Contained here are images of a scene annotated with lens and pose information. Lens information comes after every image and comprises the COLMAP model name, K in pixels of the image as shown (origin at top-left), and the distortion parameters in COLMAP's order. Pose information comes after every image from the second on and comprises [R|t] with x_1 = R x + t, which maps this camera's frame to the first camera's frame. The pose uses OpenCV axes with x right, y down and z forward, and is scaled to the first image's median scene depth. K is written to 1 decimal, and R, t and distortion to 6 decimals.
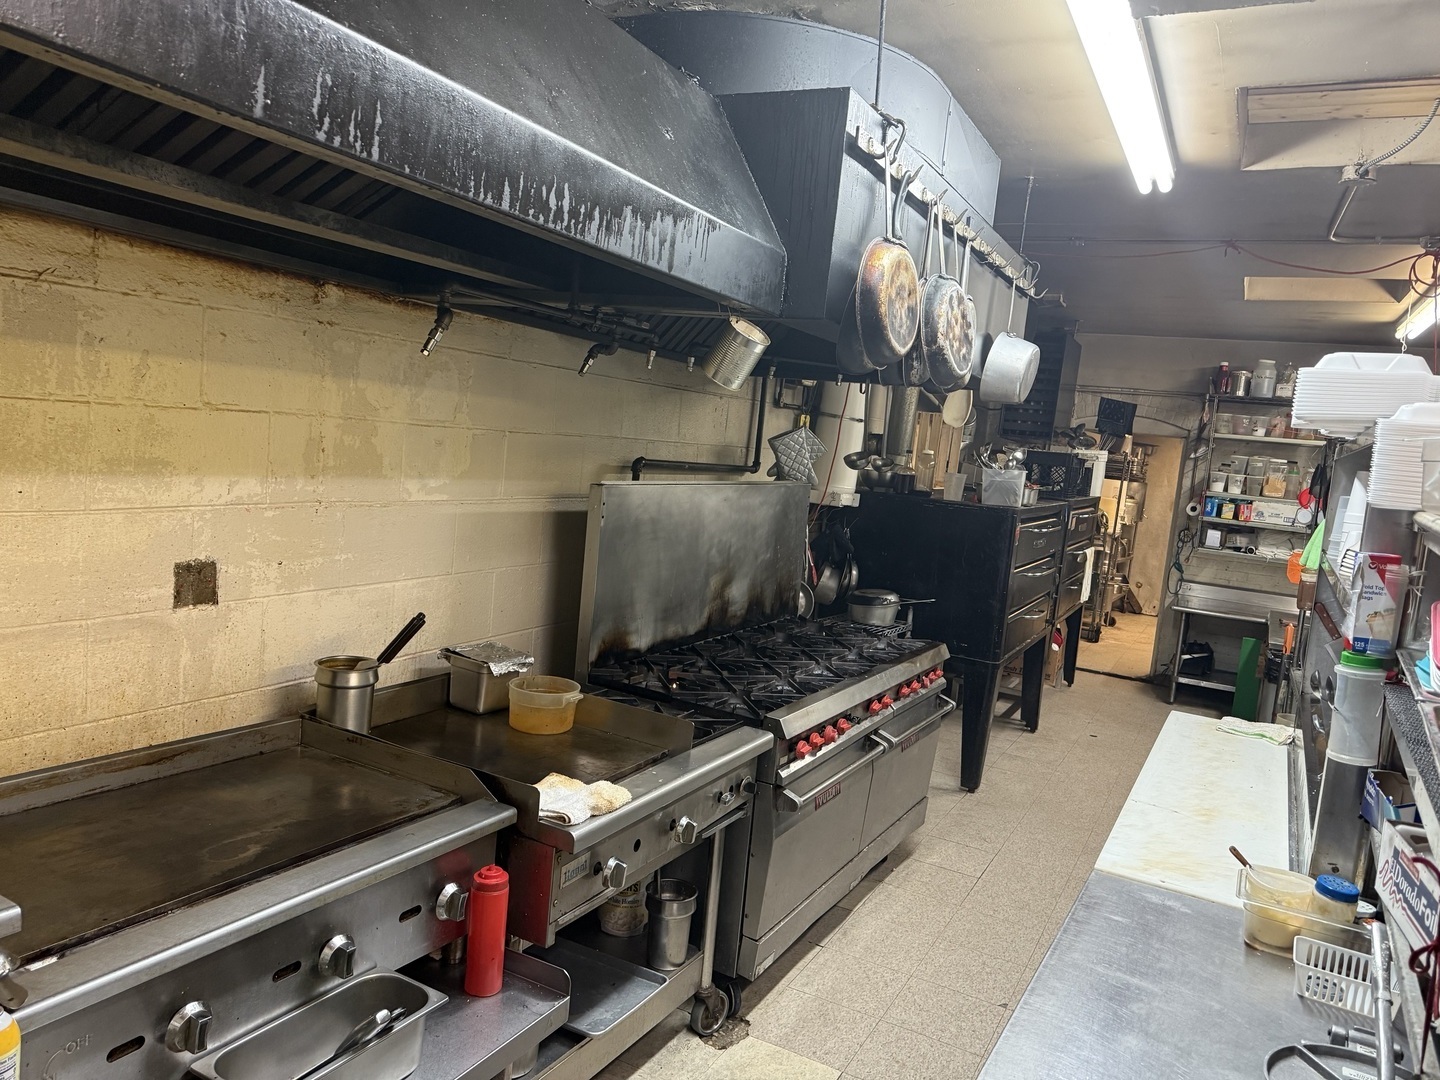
lens RADIAL K [[1022.0, 0, 721.0], [0, 1022.0, 536.6], [0, 0, 1]] dist [0.038997, -0.002655]
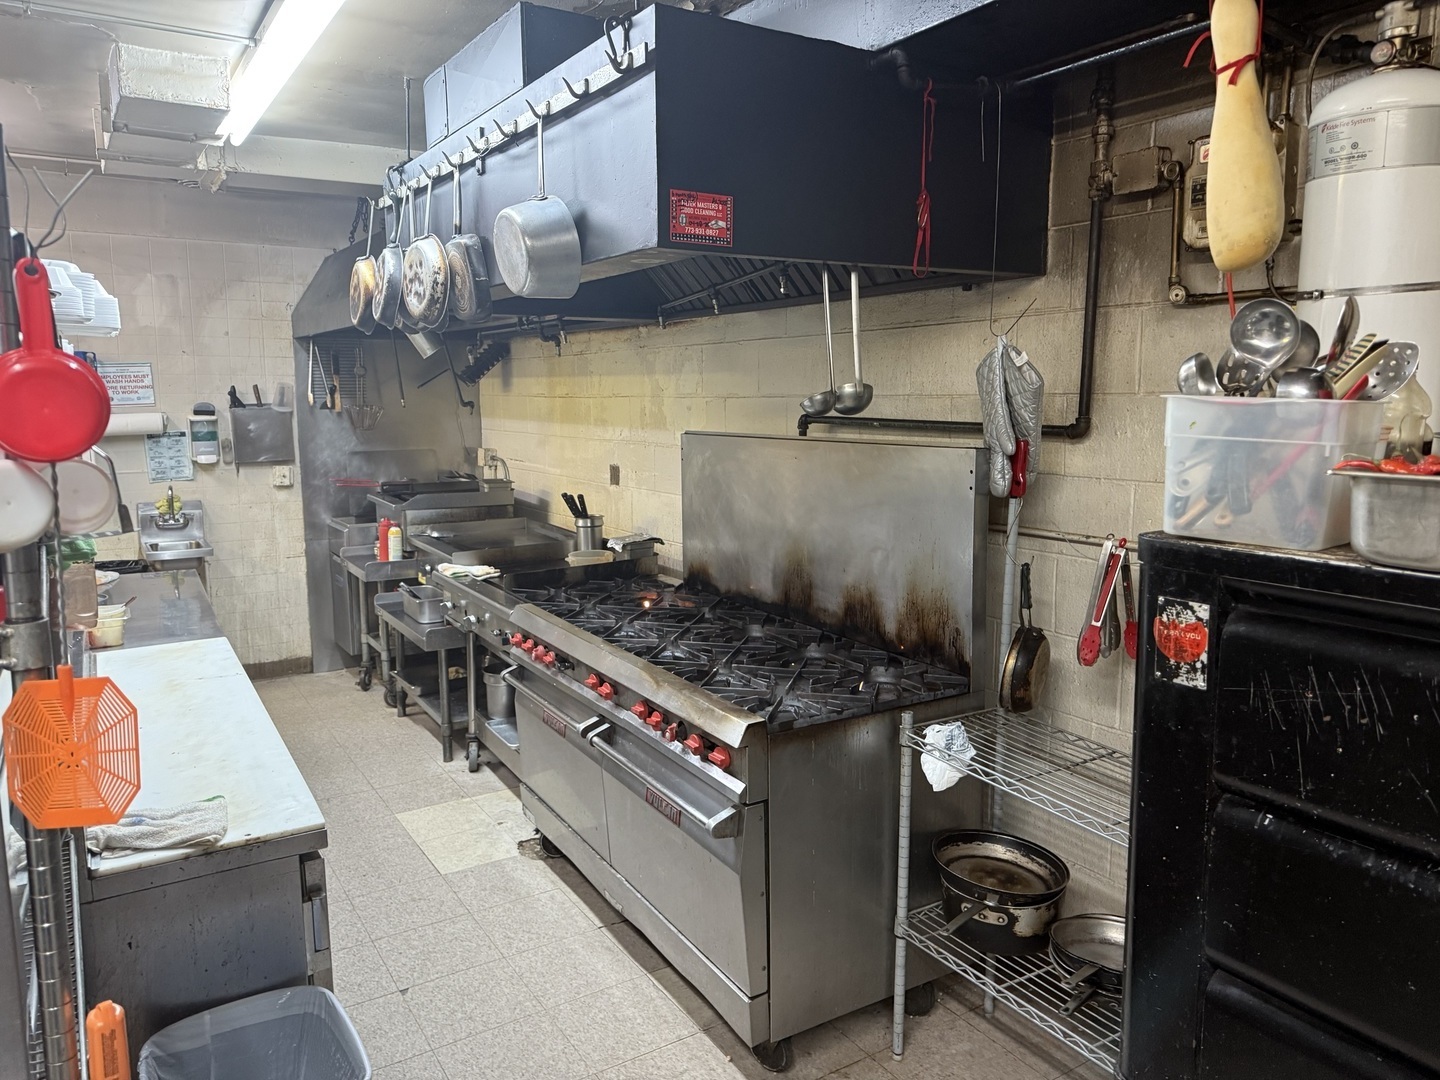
lens RADIAL K [[1022.0, 0, 725.7], [0, 1022.0, 527.4], [0, 0, 1]] dist [0.038997, -0.002655]
pose [[-0.493034, 0.015350, -0.869875, 1.025547], [-0.138165, 0.985774, 0.095705, -0.070050], [0.858969, 0.167372, -0.483899, 1.816044]]
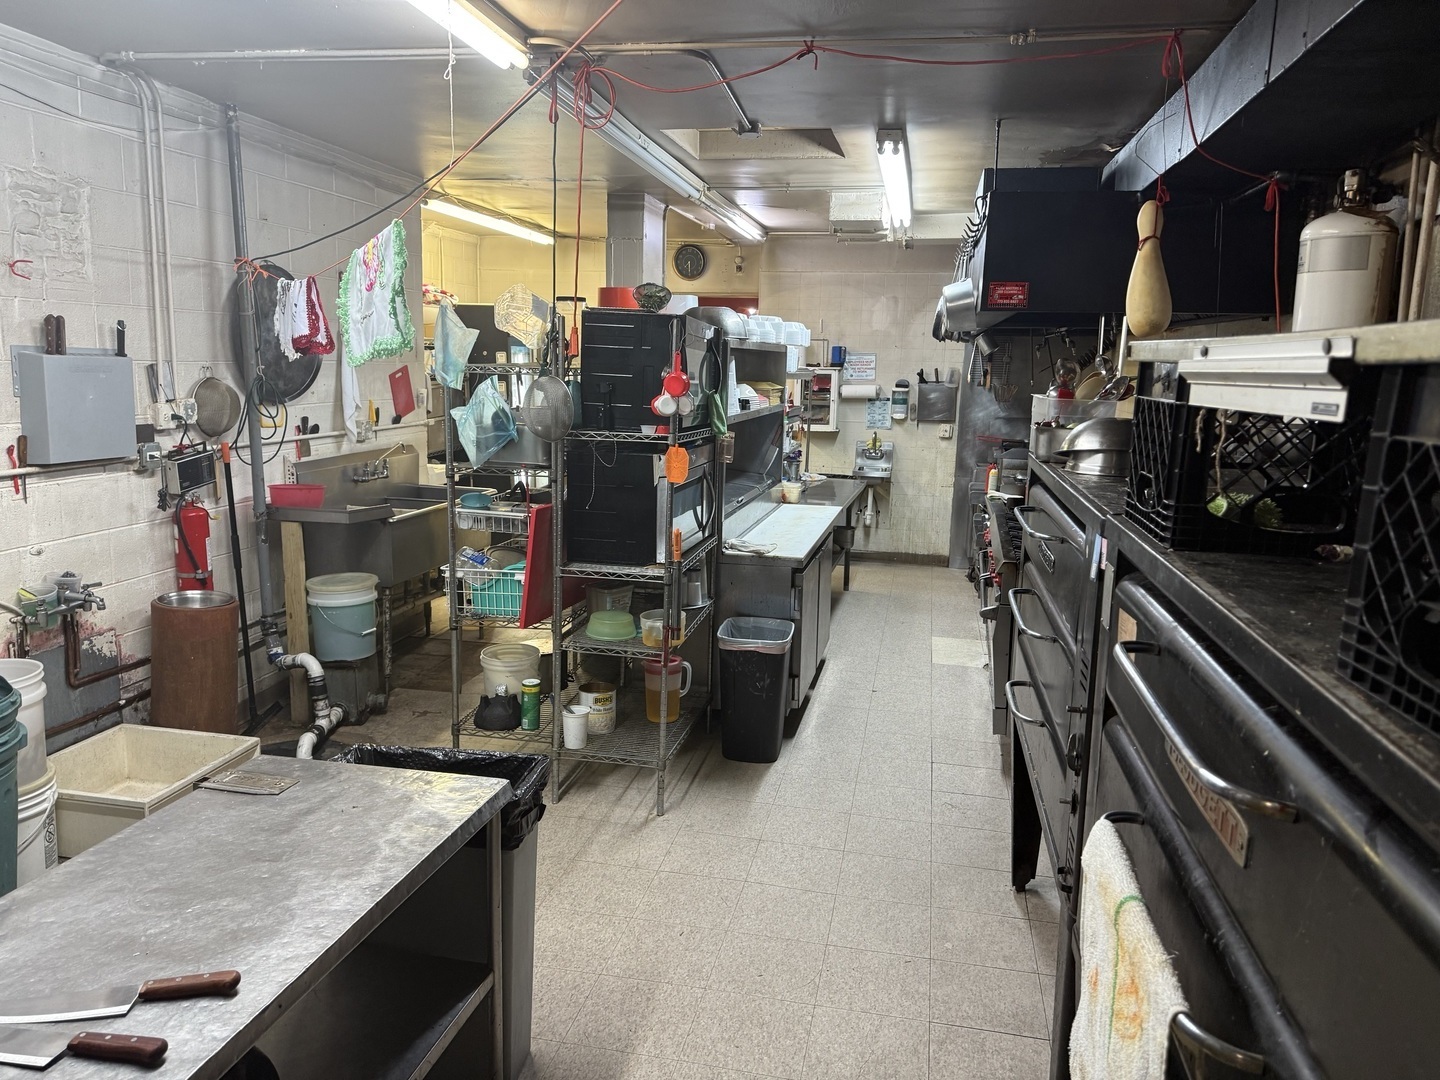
lens RADIAL K [[1022.0, 0, 722.4], [0, 1022.0, 539.4], [0, 0, 1]] dist [0.038997, -0.002655]
pose [[-0.950920, -0.070469, -0.301307, 1.182432], [-0.147932, 0.958772, 0.242636, -0.181589], [0.271786, 0.275300, -0.922140, 2.746564]]
